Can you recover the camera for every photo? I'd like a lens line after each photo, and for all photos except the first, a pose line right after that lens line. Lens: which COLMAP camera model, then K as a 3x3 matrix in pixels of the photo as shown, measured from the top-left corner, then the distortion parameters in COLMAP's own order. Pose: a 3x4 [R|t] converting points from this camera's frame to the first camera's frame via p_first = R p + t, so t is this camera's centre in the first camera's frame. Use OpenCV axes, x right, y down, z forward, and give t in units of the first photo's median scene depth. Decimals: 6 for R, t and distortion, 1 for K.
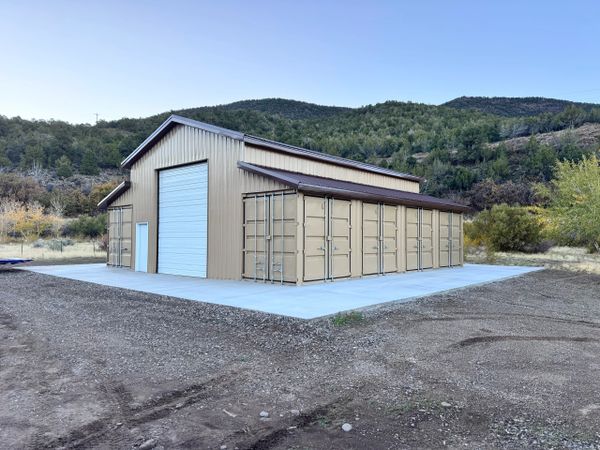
lens RADIAL K [[423.3, 0, 300.0], [0, 423.3, 225.0], [0, 0, 1]] dist [0.033240, -0.002085]
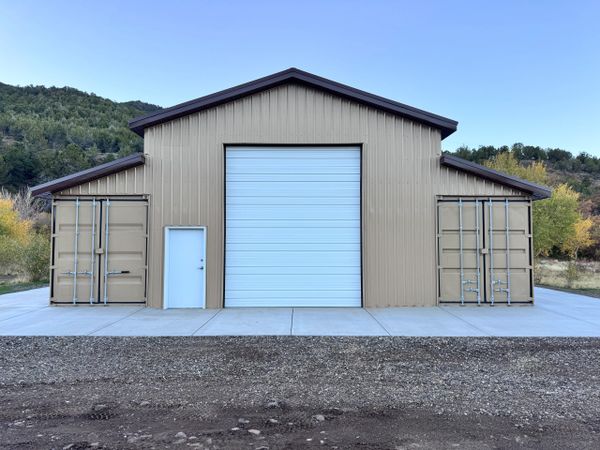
lens RADIAL K [[423.3, 0, 300.0], [0, 423.3, 225.0], [0, 0, 1]] dist [0.033240, -0.002085]
pose [[0.744144, 0.023396, 0.667610, -0.775181], [-0.017632, 0.999726, -0.015382, -0.002173], [-0.667787, -0.000325, 0.744353, 0.526162]]
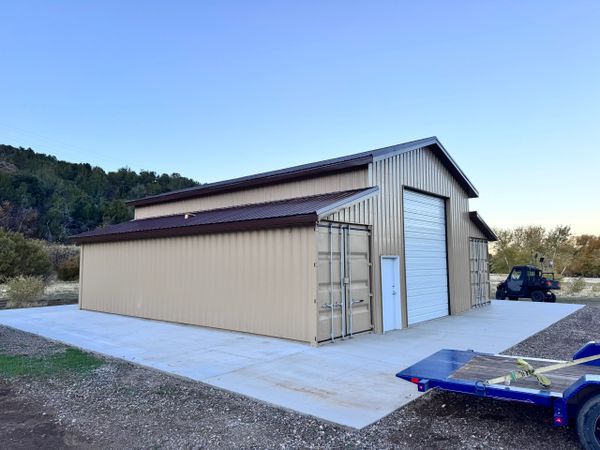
lens RADIAL K [[423.3, 0, 300.0], [0, 423.3, 225.0], [0, 0, 1]] dist [0.033240, -0.002085]
pose [[0.000628, 0.083586, 0.996500, -1.228168], [-0.027005, 0.996139, -0.083539, 0.005767], [-0.999635, -0.026858, 0.002883, 1.342838]]
